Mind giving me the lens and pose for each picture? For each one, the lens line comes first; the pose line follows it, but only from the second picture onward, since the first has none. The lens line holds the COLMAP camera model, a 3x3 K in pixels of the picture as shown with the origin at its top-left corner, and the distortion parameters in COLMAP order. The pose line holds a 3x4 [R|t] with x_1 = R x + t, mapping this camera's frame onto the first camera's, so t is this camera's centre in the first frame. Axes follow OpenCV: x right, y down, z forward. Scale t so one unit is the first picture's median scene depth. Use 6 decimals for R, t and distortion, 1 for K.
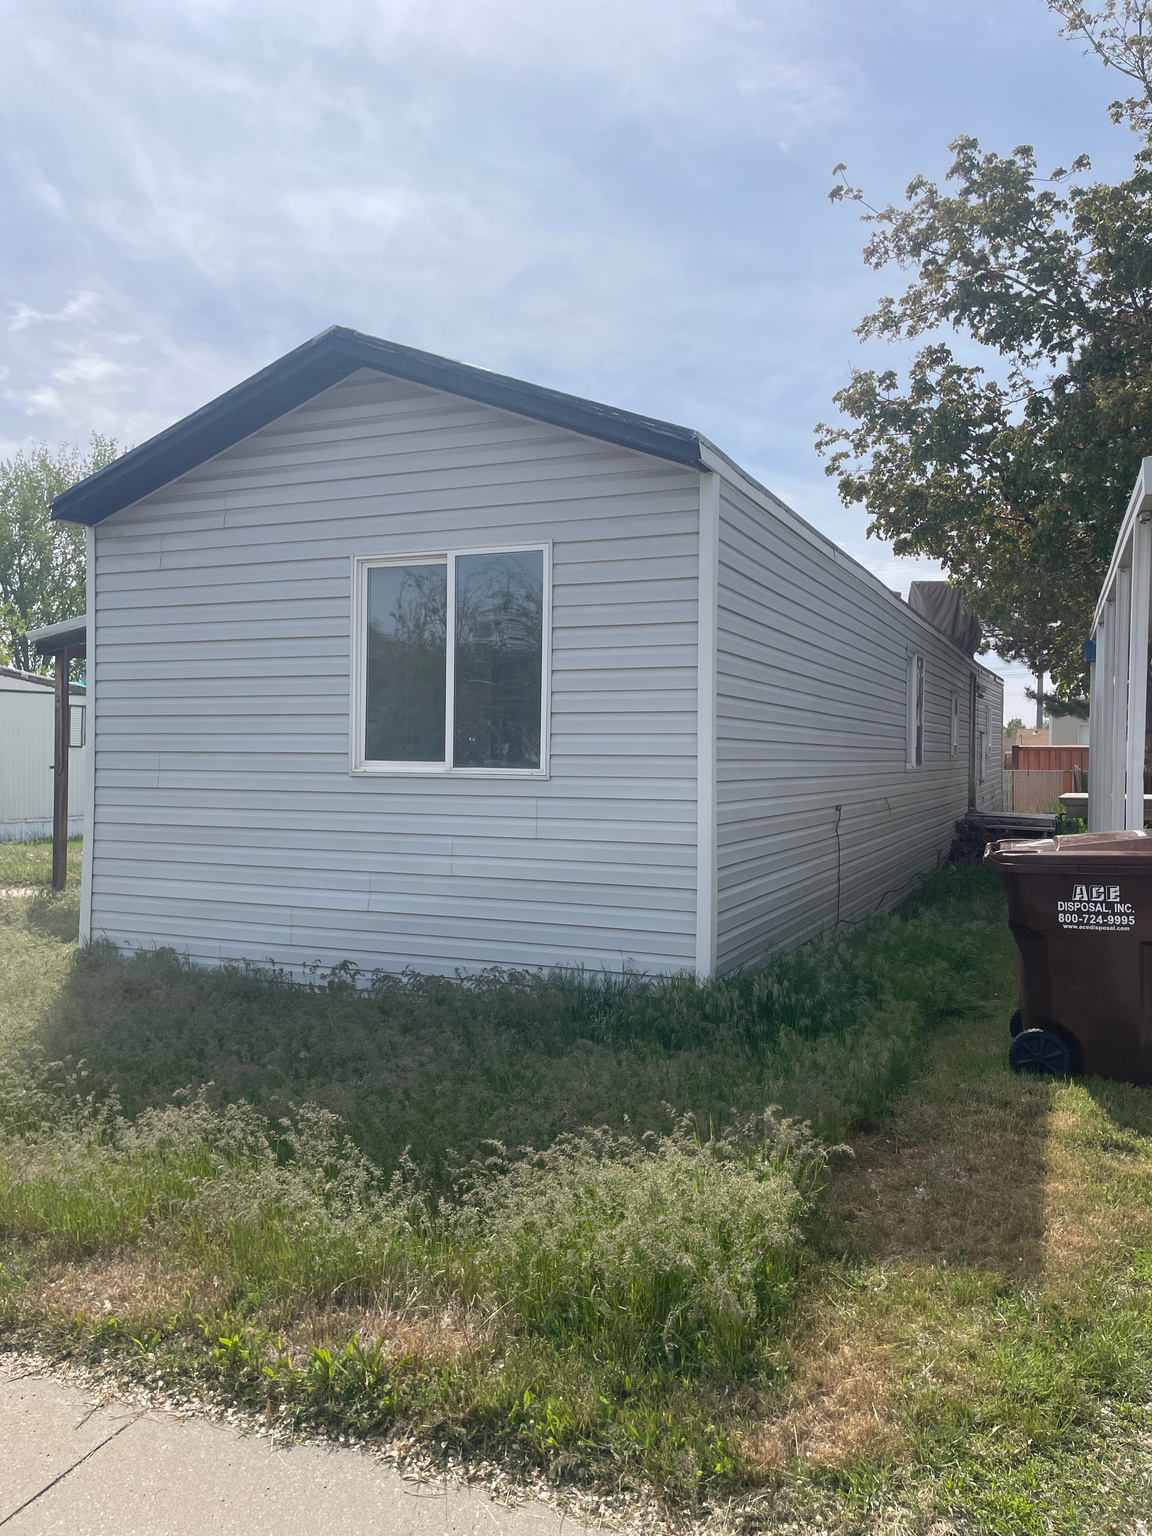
lens RADIAL K [[1180.9, 0, 576.0], [0, 1180.9, 768.0], [0, 0, 1]] dist [0.078638, -0.090640]
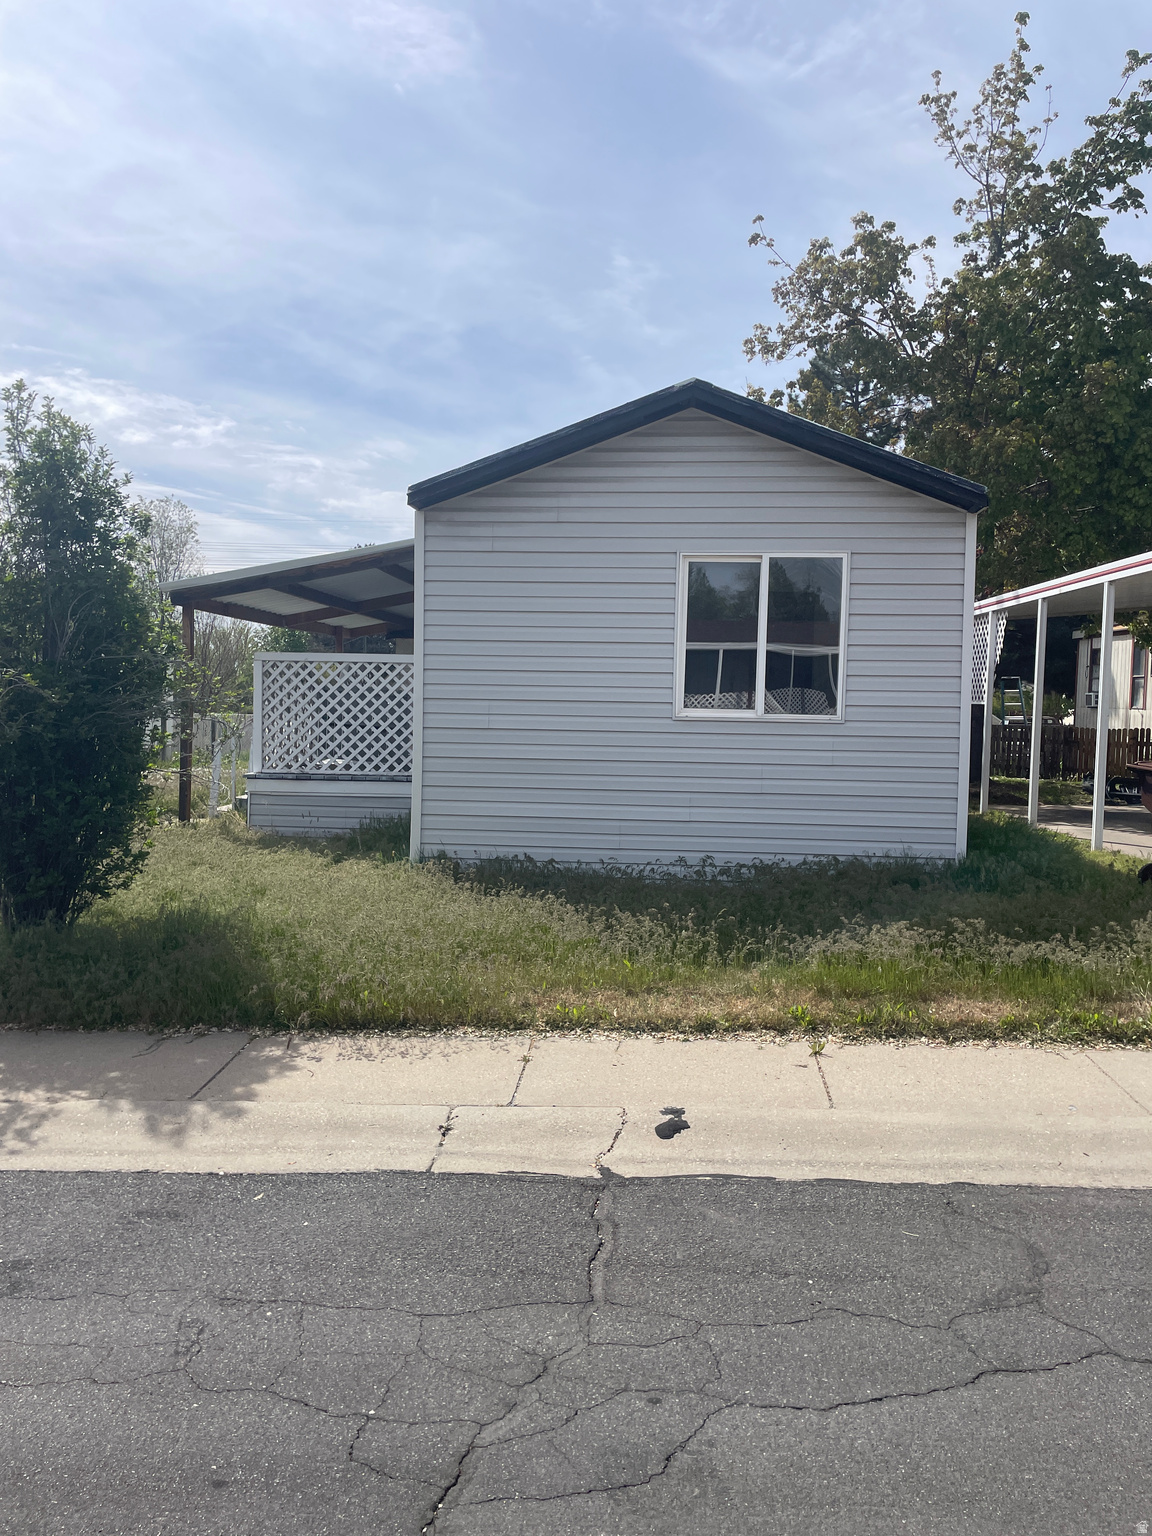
lens RADIAL K [[1155.2, 0, 576.0], [0, 1155.2, 768.0], [0, 0, 1]] dist [0.114964, -0.145054]
pose [[0.946130, -0.007980, 0.323688, -0.676494], [-0.007329, 0.998912, 0.046049, 0.001809], [-0.323703, -0.045940, 0.945043, -0.178375]]
